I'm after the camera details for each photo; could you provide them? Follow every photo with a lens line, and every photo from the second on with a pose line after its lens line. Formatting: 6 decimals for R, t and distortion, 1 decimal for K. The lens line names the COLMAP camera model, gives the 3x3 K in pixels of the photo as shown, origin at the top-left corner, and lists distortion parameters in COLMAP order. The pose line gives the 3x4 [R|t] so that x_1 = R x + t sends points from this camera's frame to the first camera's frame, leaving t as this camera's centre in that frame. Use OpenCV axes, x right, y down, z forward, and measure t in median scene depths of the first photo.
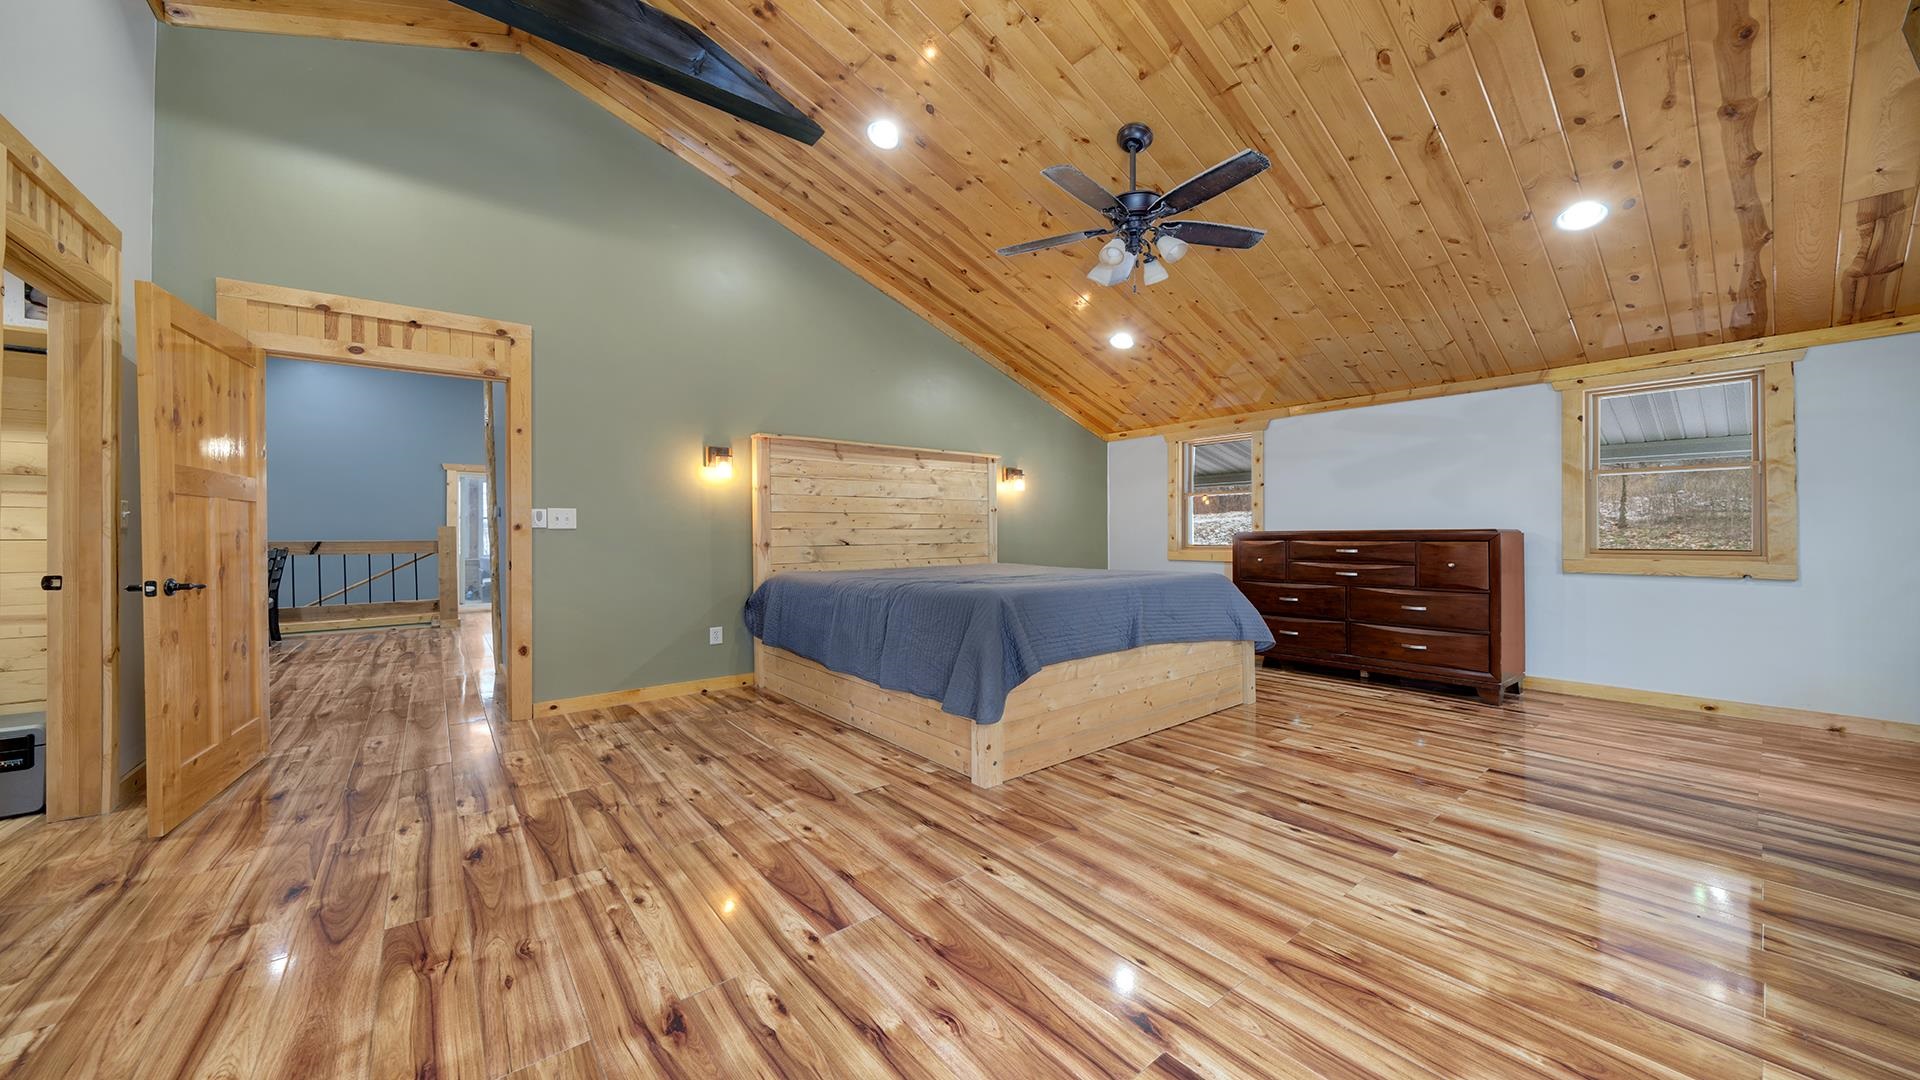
lens RADIAL K [[667.3, 0, 966.8], [0, 667.3, 533.4], [0, 0, 1]] dist [-0.007509, 0.000612]
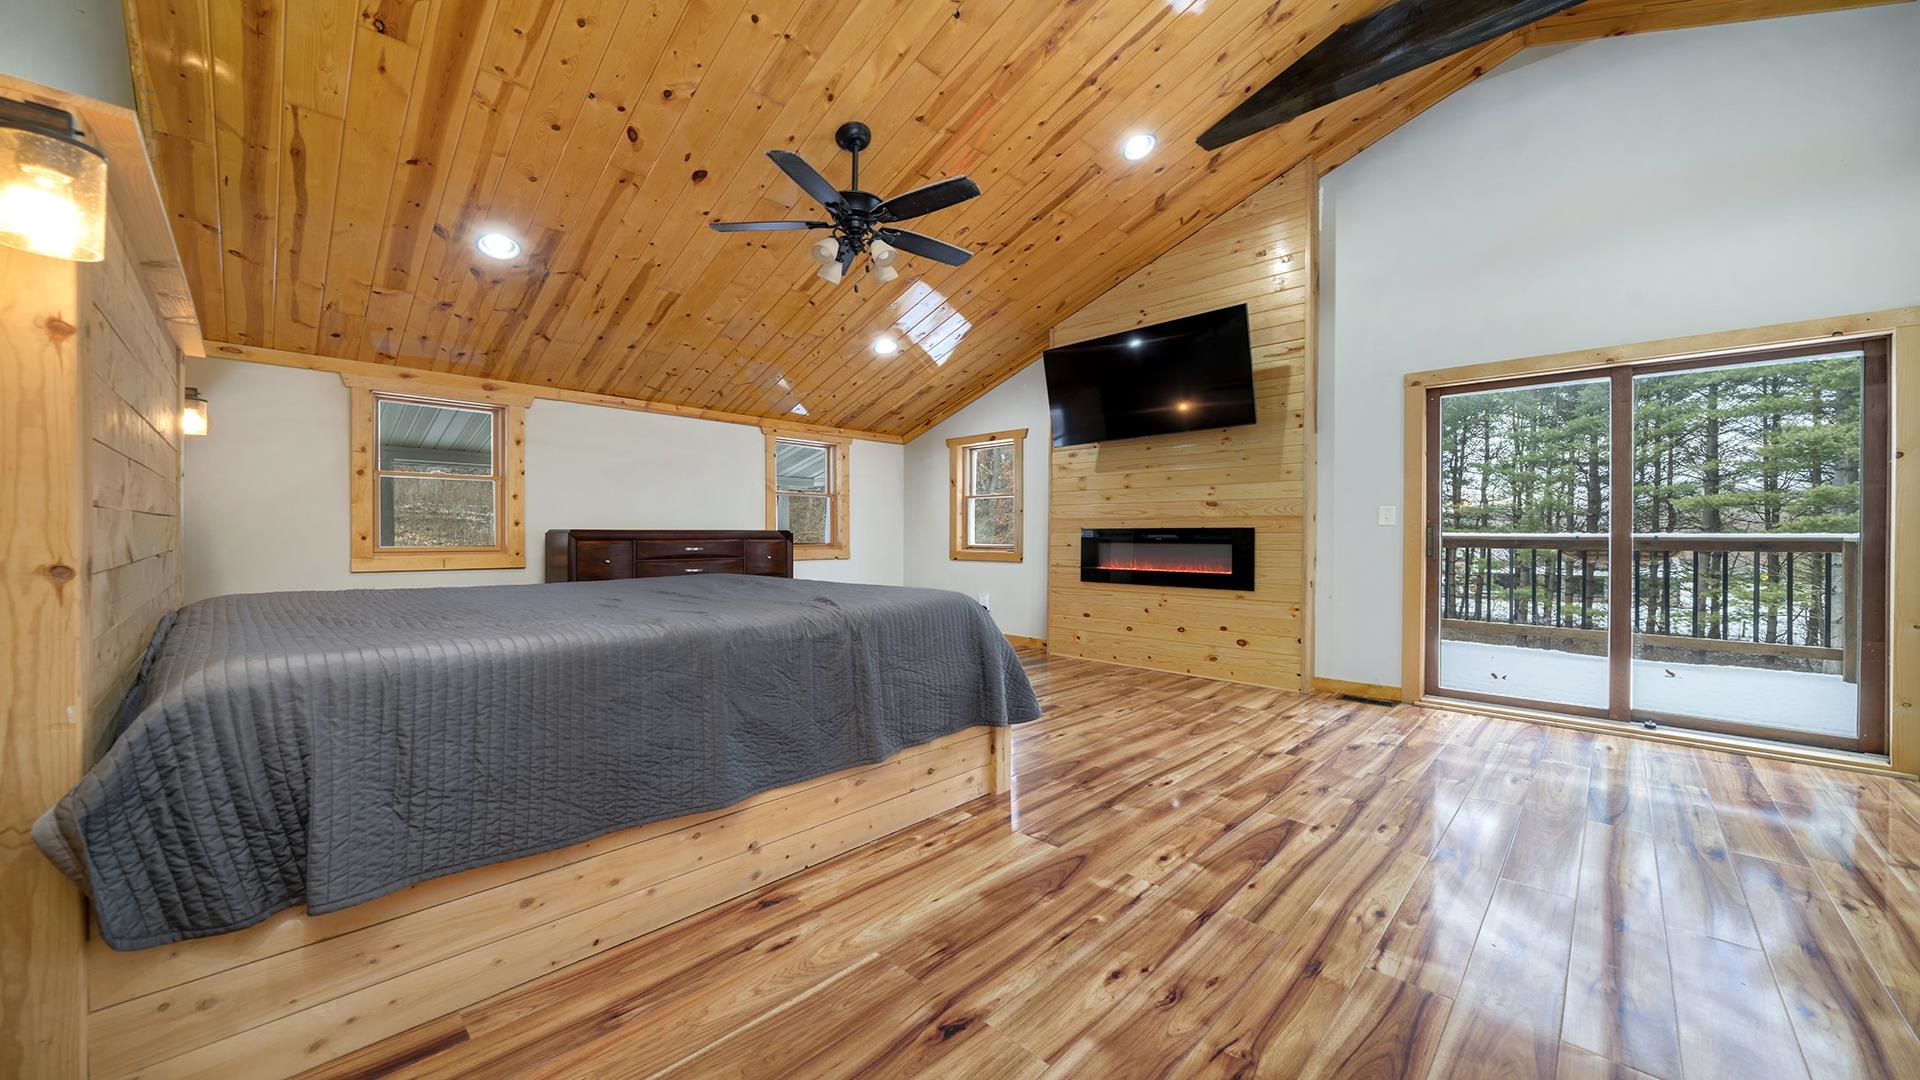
lens RADIAL K [[667.3, 0, 965.4], [0, 667.3, 537.9], [0, 0, 1]] dist [-0.007509, 0.000612]
pose [[-0.108759, -0.004179, 0.994059, -1.110905], [-0.004988, 0.999981, 0.003658, 0.003936], [-0.994056, -0.004560, -0.108778, 1.369371]]
